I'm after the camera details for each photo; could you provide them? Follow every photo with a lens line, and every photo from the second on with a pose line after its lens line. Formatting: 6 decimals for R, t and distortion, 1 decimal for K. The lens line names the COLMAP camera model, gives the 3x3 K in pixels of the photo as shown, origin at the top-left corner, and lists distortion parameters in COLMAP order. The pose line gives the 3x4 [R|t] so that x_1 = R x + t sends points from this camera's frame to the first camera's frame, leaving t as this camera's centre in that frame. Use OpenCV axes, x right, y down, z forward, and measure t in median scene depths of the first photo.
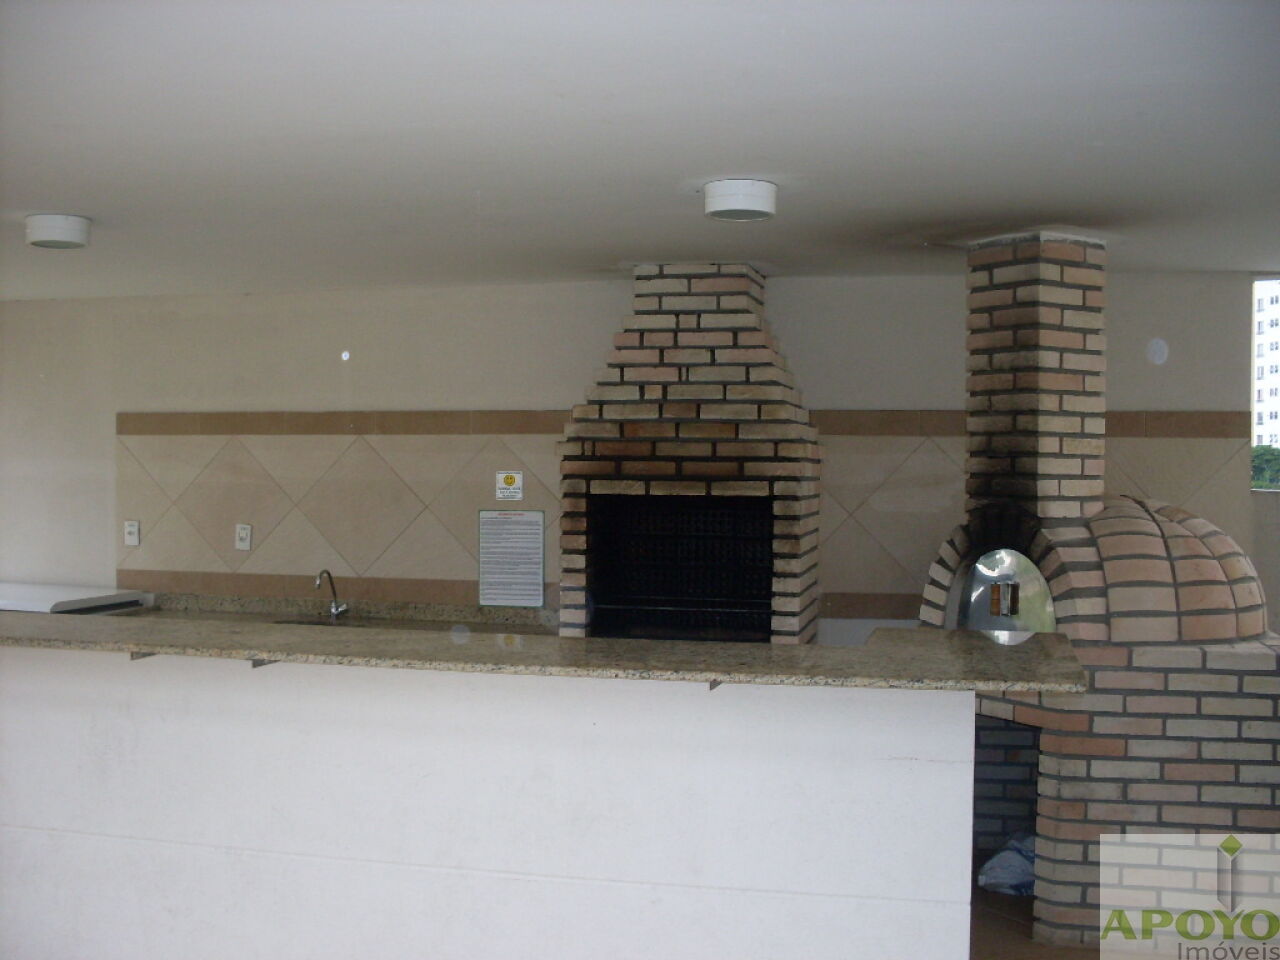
lens RADIAL K [[1462.5, 0, 622.6], [0, 1462.5, 483.1], [0, 0, 1]] dist [-0.228834, 0.336472]
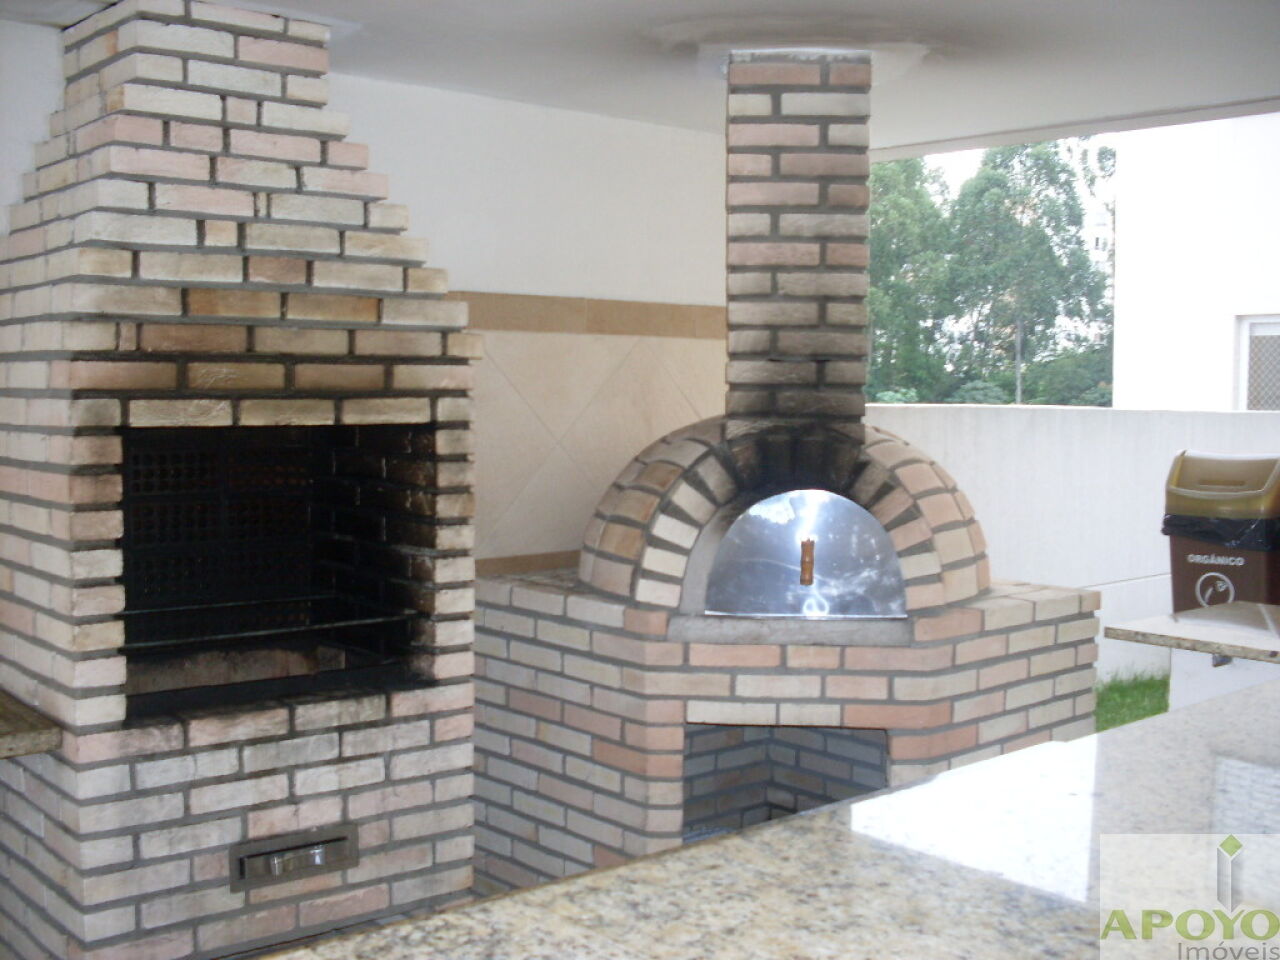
lens RADIAL K [[1462.5, 0, 622.6], [0, 1462.5, 483.1], [0, 0, 1]] dist [-0.228834, 0.336472]
pose [[0.577035, -0.055998, 0.814798, -0.335861], [0.006025, 0.997911, 0.064315, -0.004205], [-0.816697, -0.032203, 0.576167, 0.592835]]
